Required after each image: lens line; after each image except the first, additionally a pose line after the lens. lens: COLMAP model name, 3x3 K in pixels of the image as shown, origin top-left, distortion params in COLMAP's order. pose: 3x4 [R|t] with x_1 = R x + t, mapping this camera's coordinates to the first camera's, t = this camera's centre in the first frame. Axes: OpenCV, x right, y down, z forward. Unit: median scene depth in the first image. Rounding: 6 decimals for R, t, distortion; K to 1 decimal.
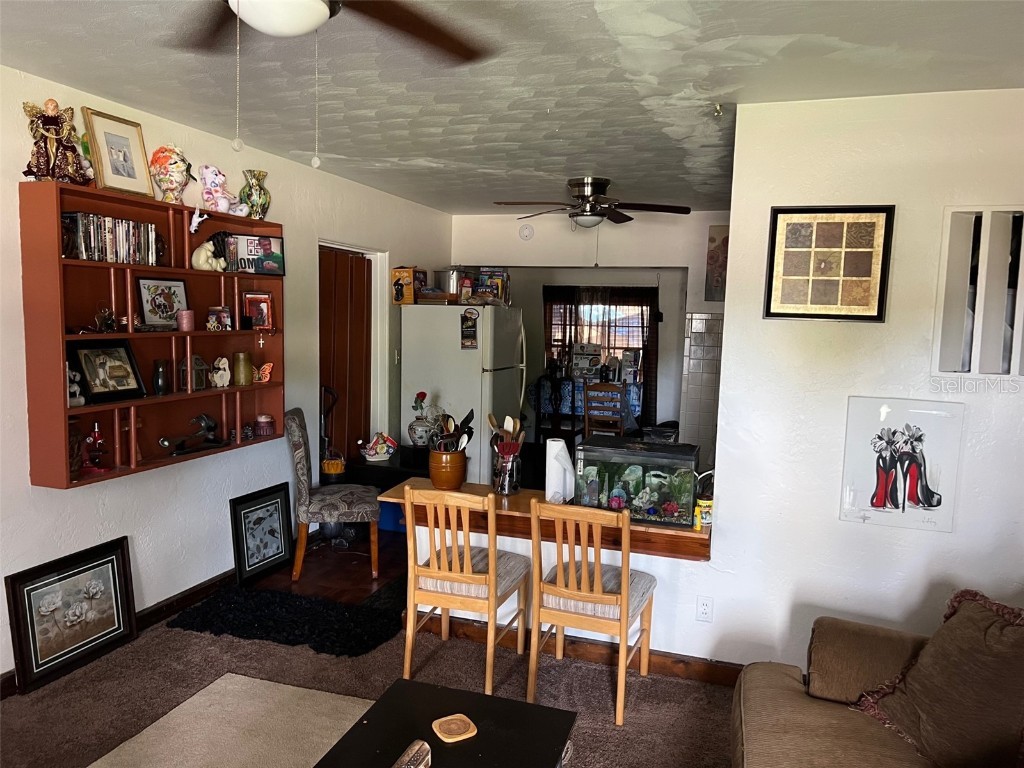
lens RADIAL K [[768.4, 0, 513.9], [0, 768.4, 385.8], [0, 0, 1]] dist [0.029907, -0.052515]
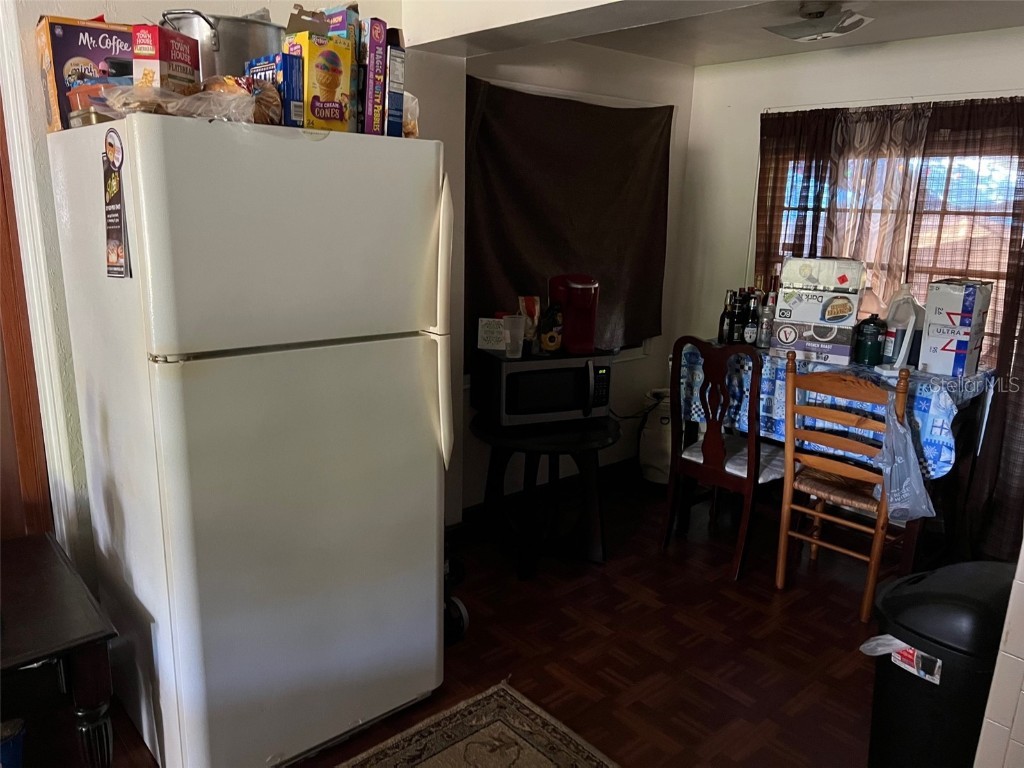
lens RADIAL K [[768.4, 0, 509.3], [0, 768.4, 385.5], [0, 0, 1]] dist [0.029907, -0.052515]
pose [[0.864103, 0.113370, -0.490381, 0.151421], [-0.047529, 0.988328, 0.144737, -0.040195], [0.501066, -0.101760, 0.859405, 0.582365]]
